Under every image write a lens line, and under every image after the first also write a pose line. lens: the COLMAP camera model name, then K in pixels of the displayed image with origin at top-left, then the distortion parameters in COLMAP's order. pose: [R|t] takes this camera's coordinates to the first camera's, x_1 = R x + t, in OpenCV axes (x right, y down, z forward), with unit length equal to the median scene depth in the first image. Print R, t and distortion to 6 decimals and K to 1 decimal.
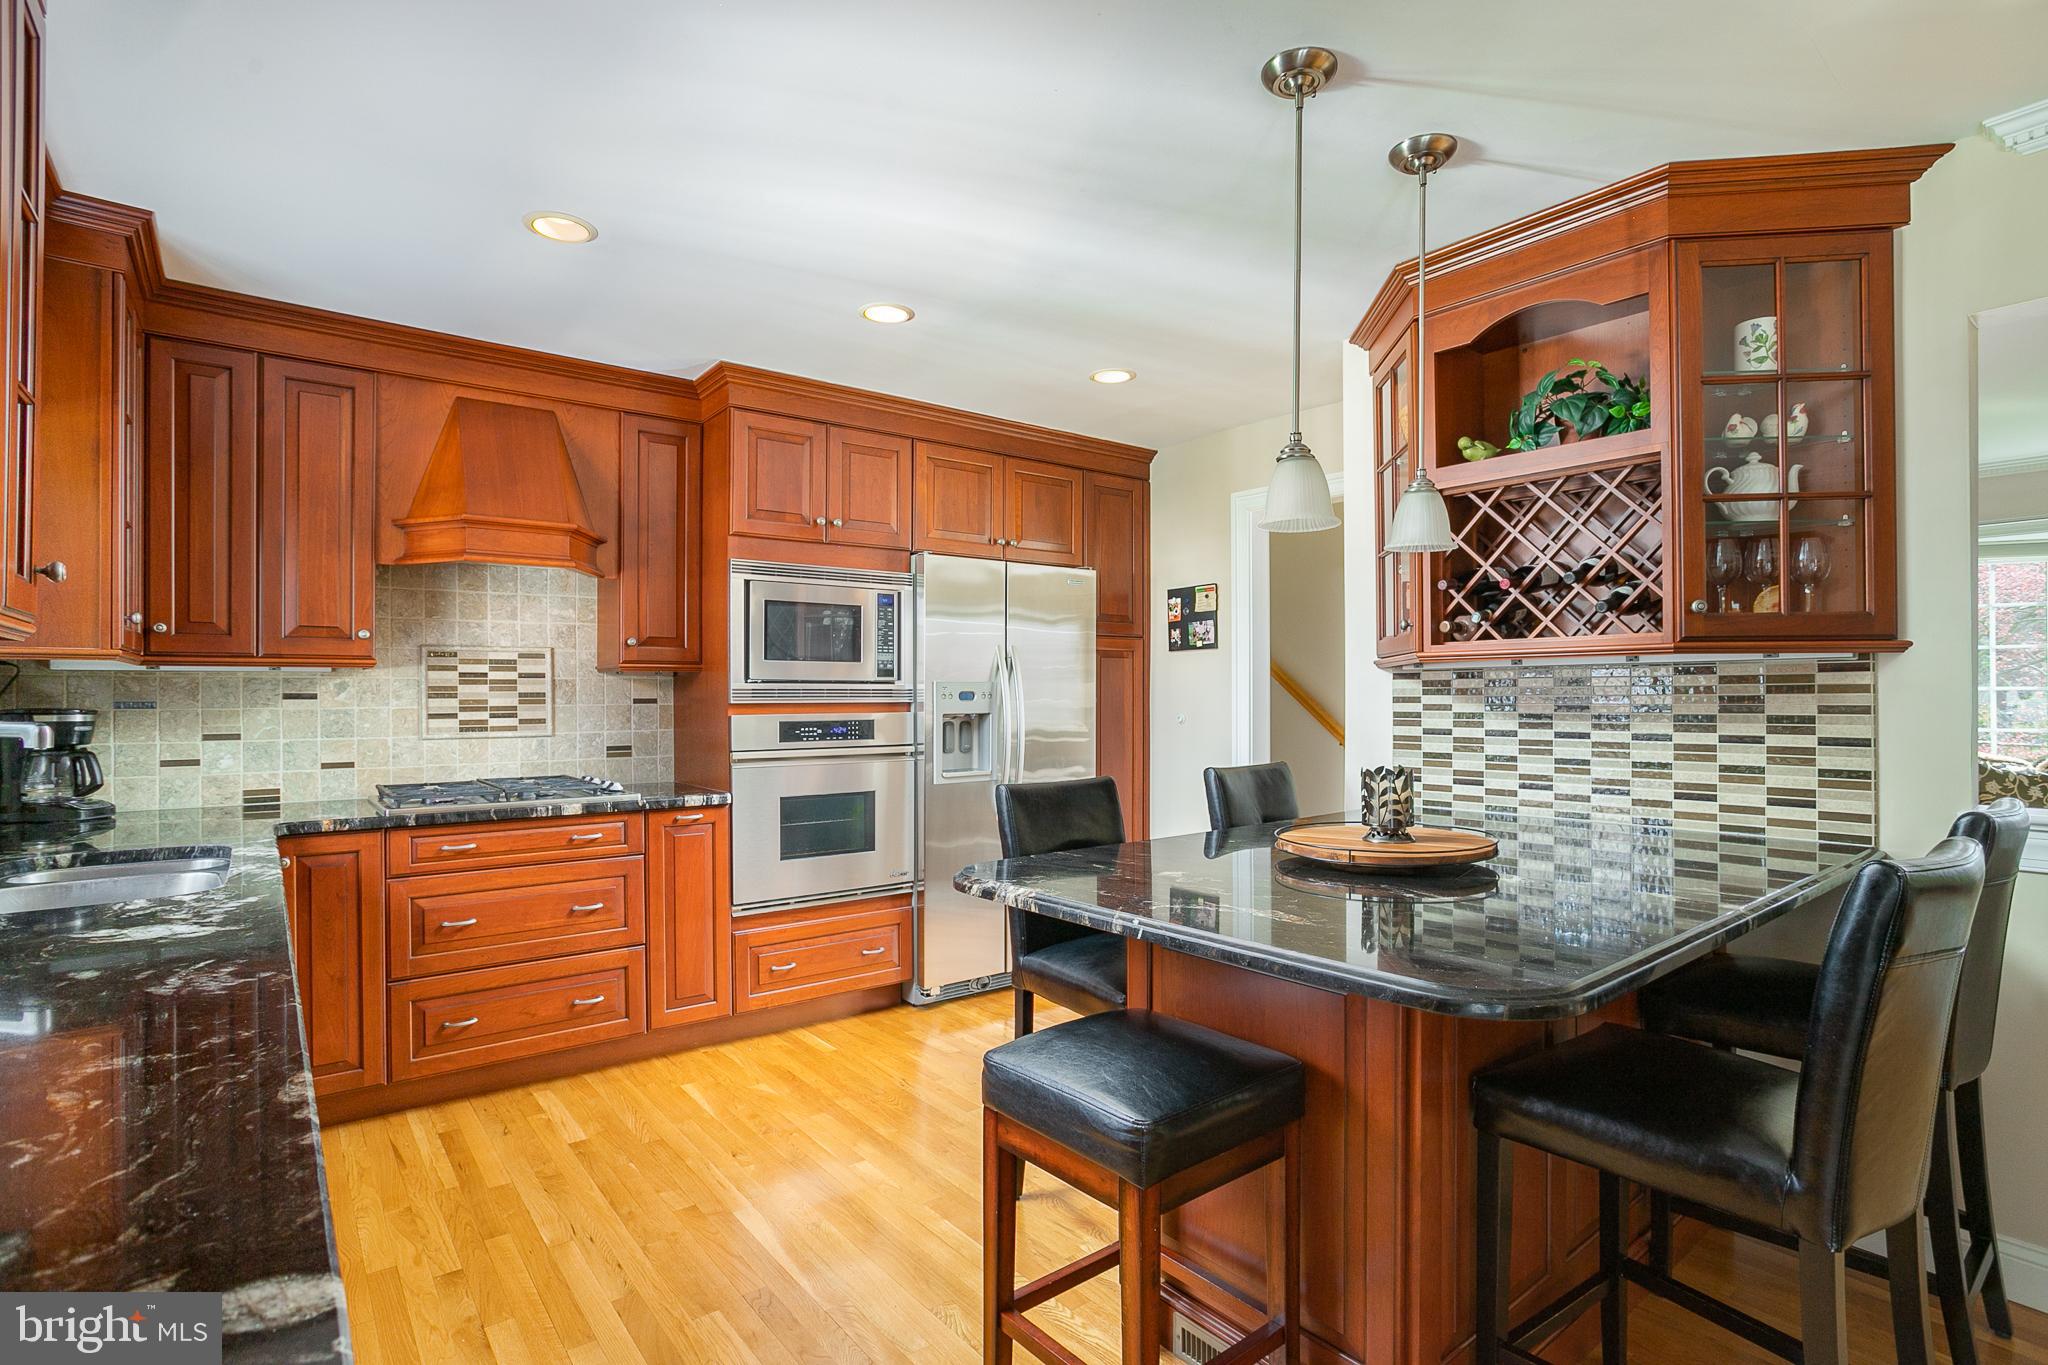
lens RADIAL K [[994.6, 0, 1070.8], [0, 994.6, 672.4], [0, 0, 1]] dist [-0.047111, 0.014510]
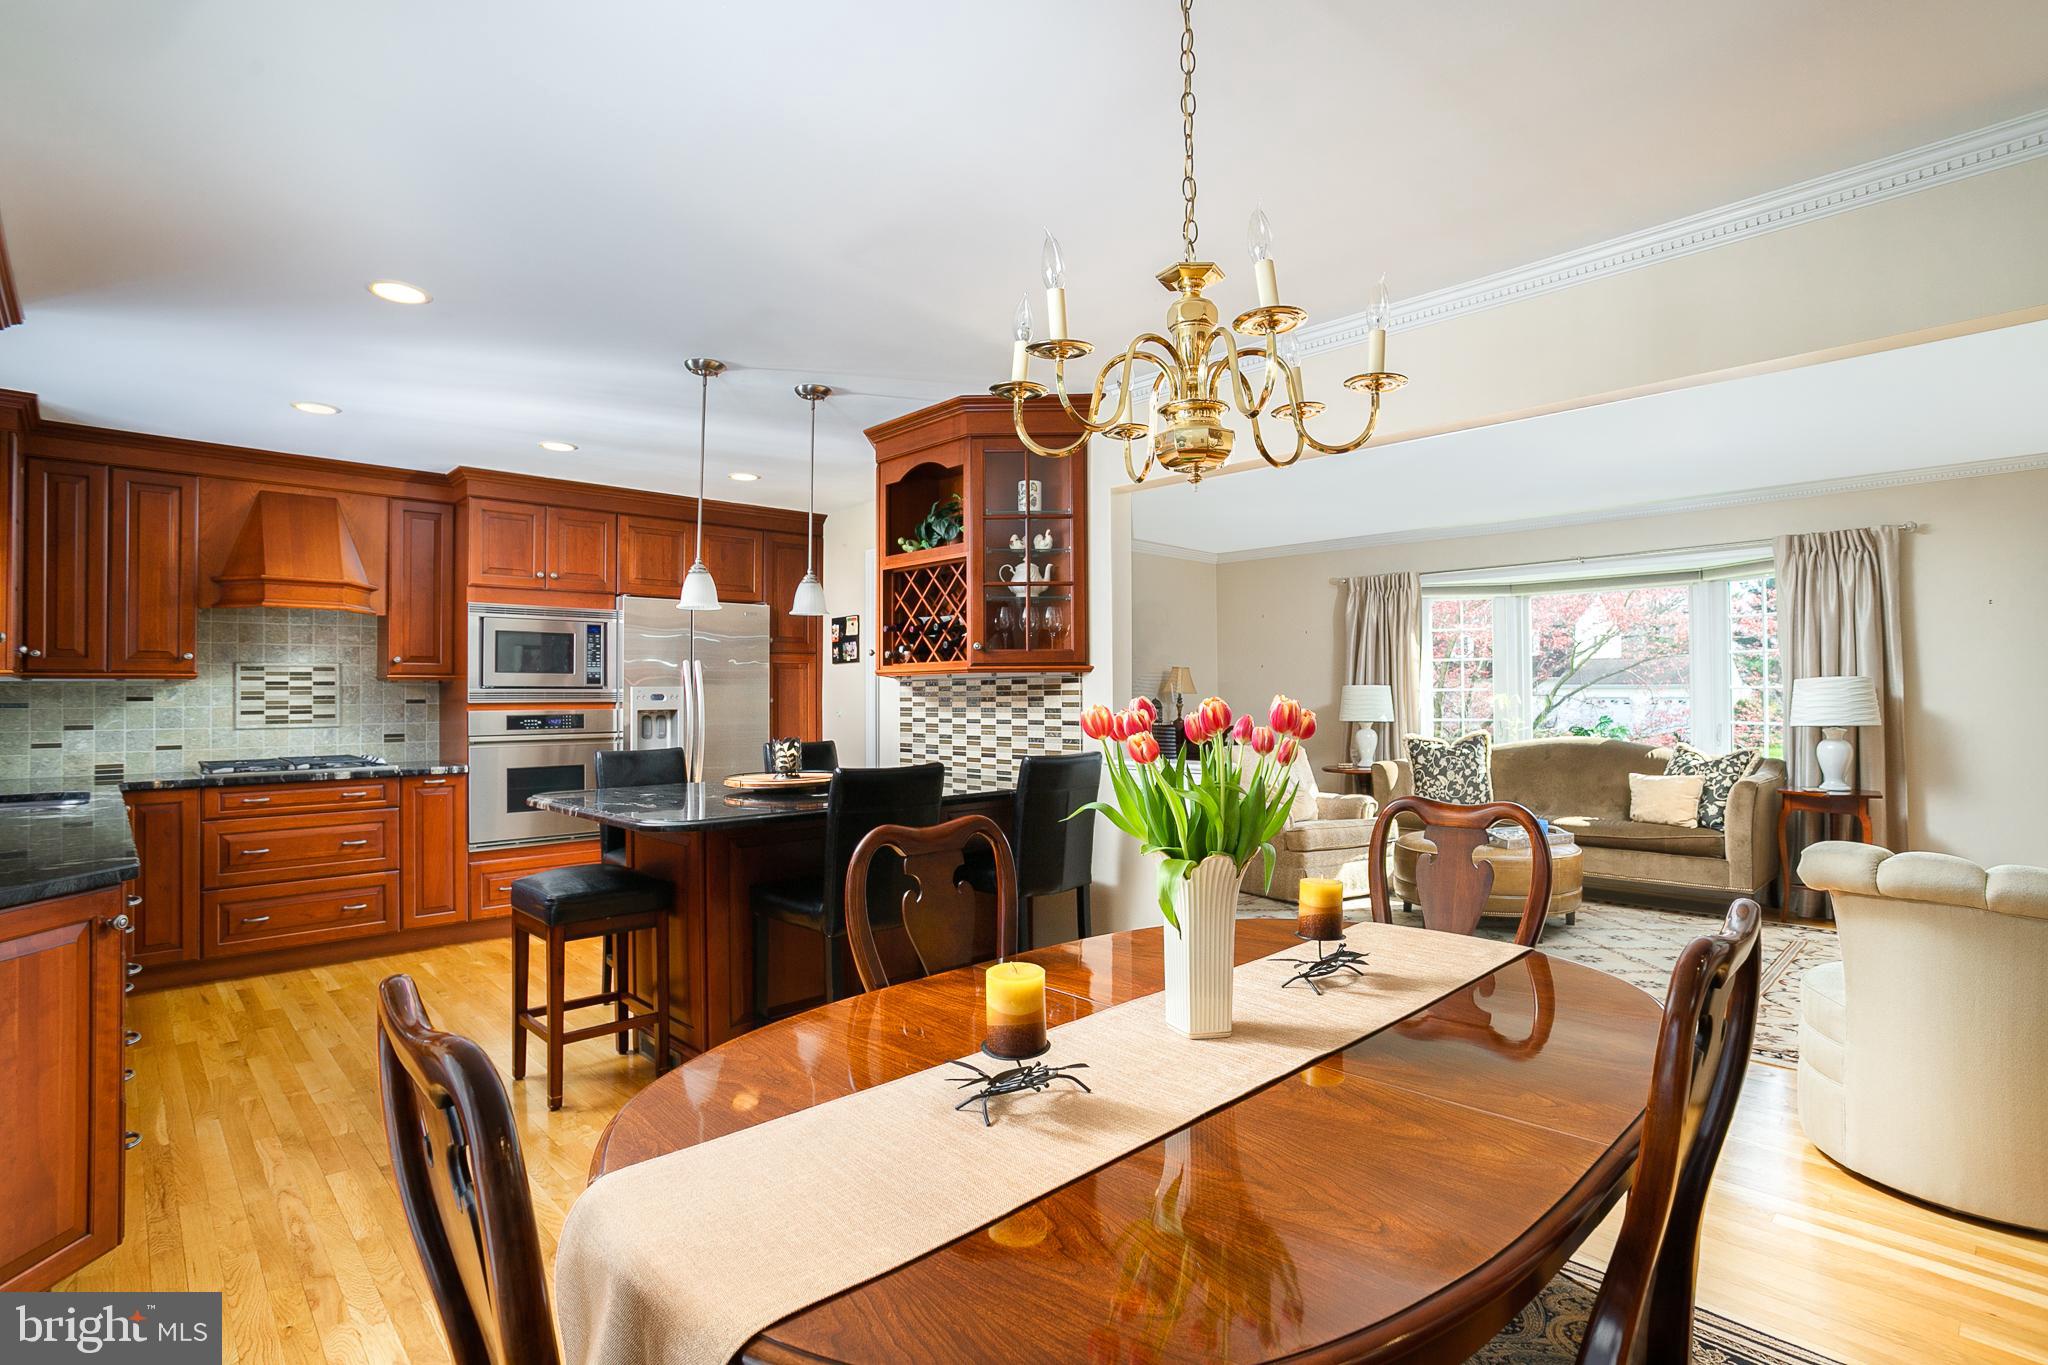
lens RADIAL K [[994.6, 0, 1101.0], [0, 994.6, 664.0], [0, 0, 1]] dist [-0.047111, 0.014510]
pose [[0.994215, 0.000340, 0.107404, 0.481178], [0.000519, 0.999968, -0.007978, -0.015339], [-0.107403, 0.007988, 0.994183, -0.585845]]
